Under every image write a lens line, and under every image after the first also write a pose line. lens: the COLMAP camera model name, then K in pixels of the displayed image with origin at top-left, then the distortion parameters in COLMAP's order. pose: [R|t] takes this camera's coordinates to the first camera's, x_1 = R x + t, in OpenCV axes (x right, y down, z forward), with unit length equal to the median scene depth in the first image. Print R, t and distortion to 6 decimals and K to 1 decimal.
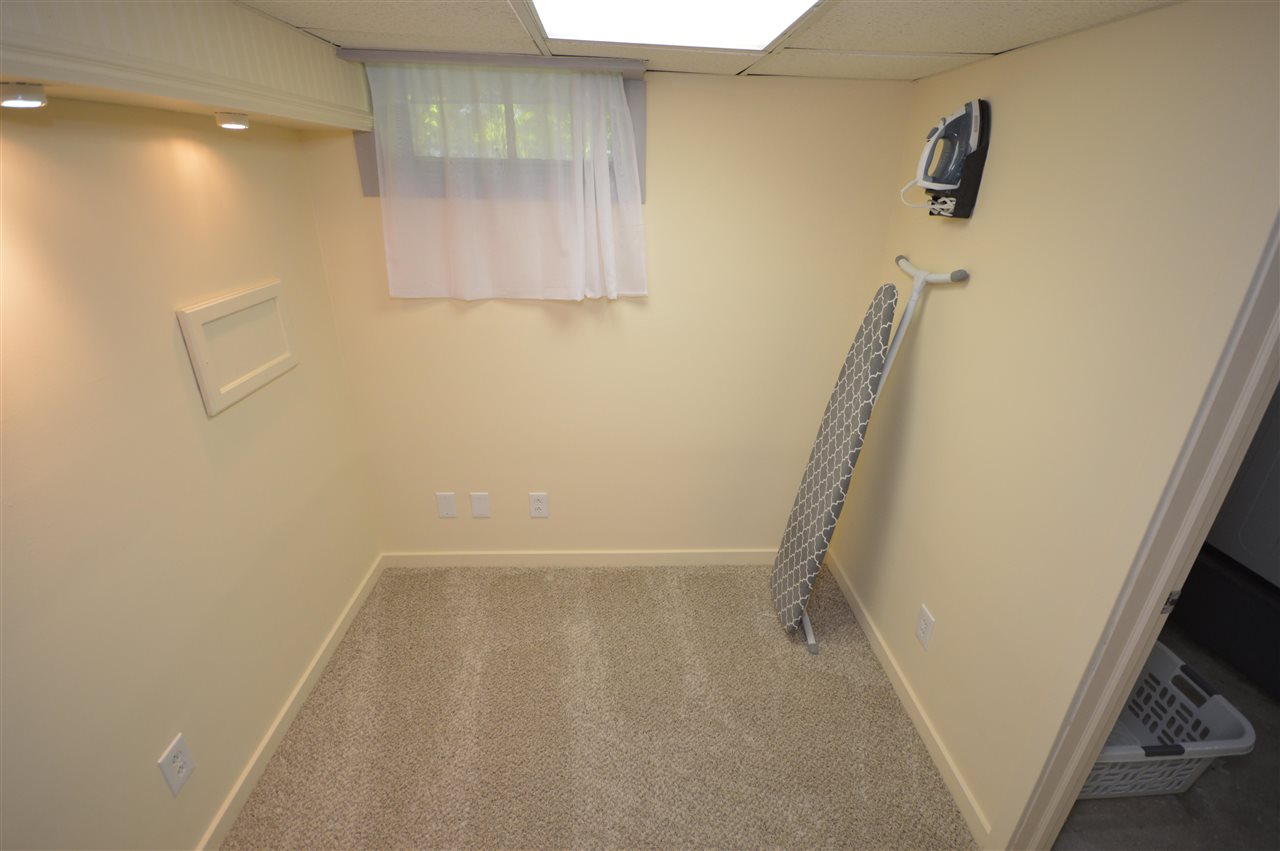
lens RADIAL K [[576.3, 0, 642.8], [0, 576.3, 425.8], [0, 0, 1]] dist [0.000027, 0.000001]
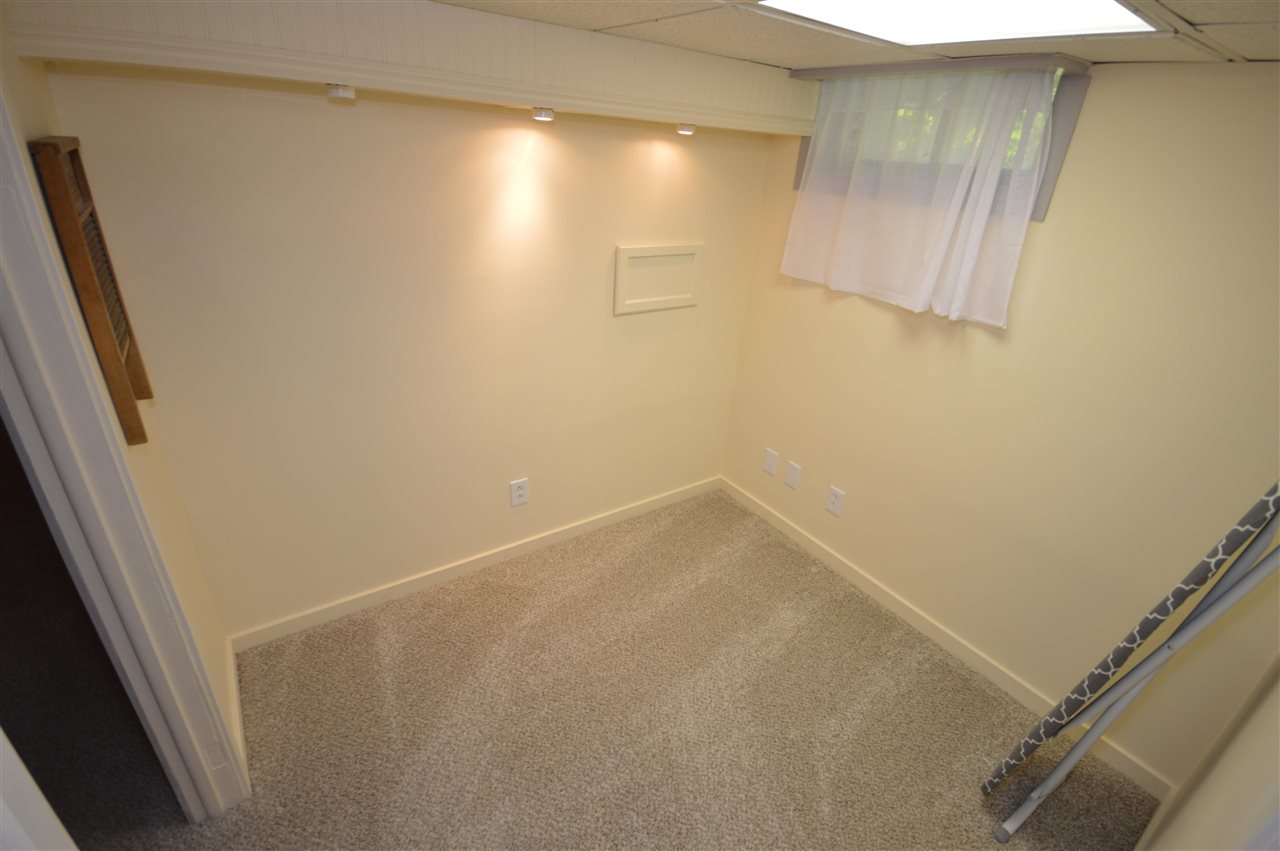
lens RADIAL K [[576.3, 0, 641.8], [0, 576.3, 426.6], [0, 0, 1]] dist [0.000027, 0.000001]
pose [[0.528890, 0.382683, -0.757515, 0.453359], [-0.389376, 0.902499, 0.184068, -0.045553], [0.754096, 0.197607, 0.626331, 0.094087]]
